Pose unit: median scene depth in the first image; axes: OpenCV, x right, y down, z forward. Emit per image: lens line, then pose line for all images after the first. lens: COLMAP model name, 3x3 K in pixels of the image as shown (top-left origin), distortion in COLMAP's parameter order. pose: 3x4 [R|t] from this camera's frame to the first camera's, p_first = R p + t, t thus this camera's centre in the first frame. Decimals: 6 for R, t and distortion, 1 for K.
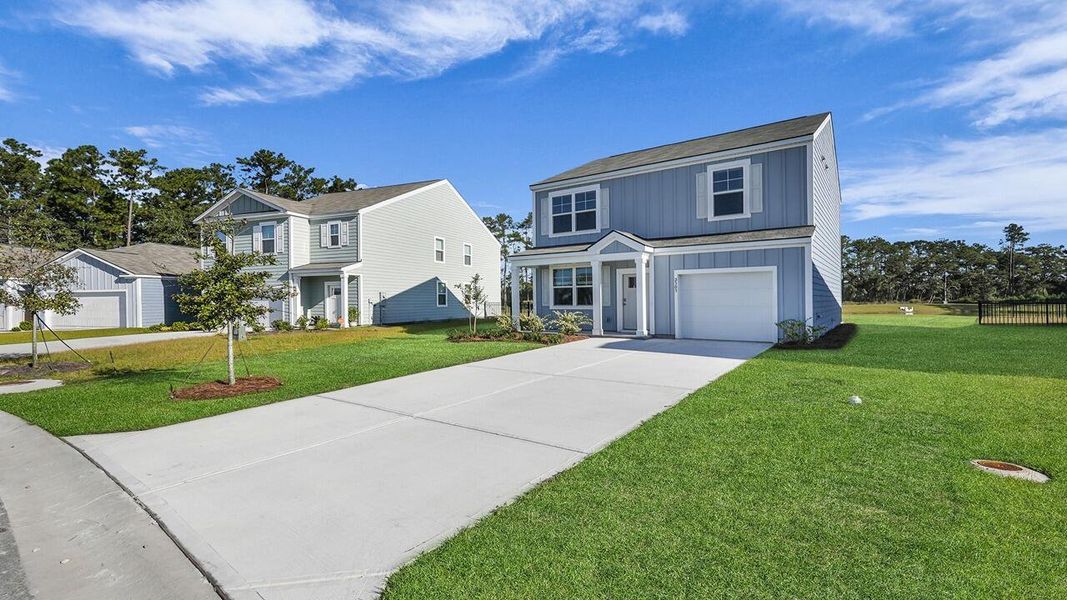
lens RADIAL K [[479.9, 0, 533.5], [0, 479.9, 300.0], [0, 0, 1]] dist [0.001609, 0.000264]
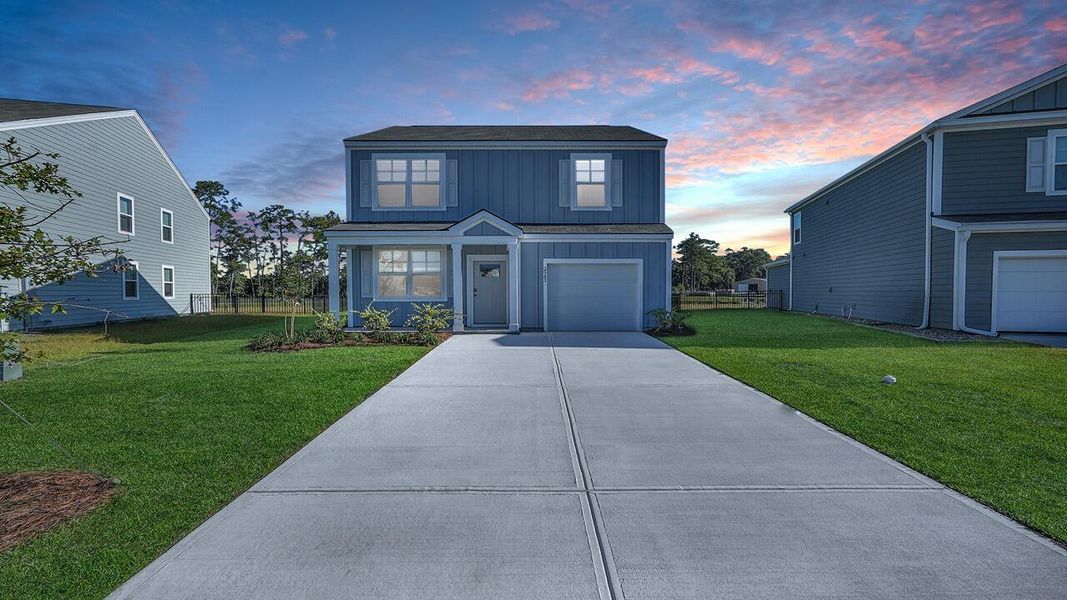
lens RADIAL K [[471.2, 0, 537.1], [0, 471.2, 305.2], [0, 0, 1]] dist [0.001252, 0.000131]
pose [[0.799758, -0.012767, 0.600187, -0.259958], [-0.003268, 0.999666, 0.025618, 0.004847], [-0.600314, -0.022449, 0.799449, 0.254318]]
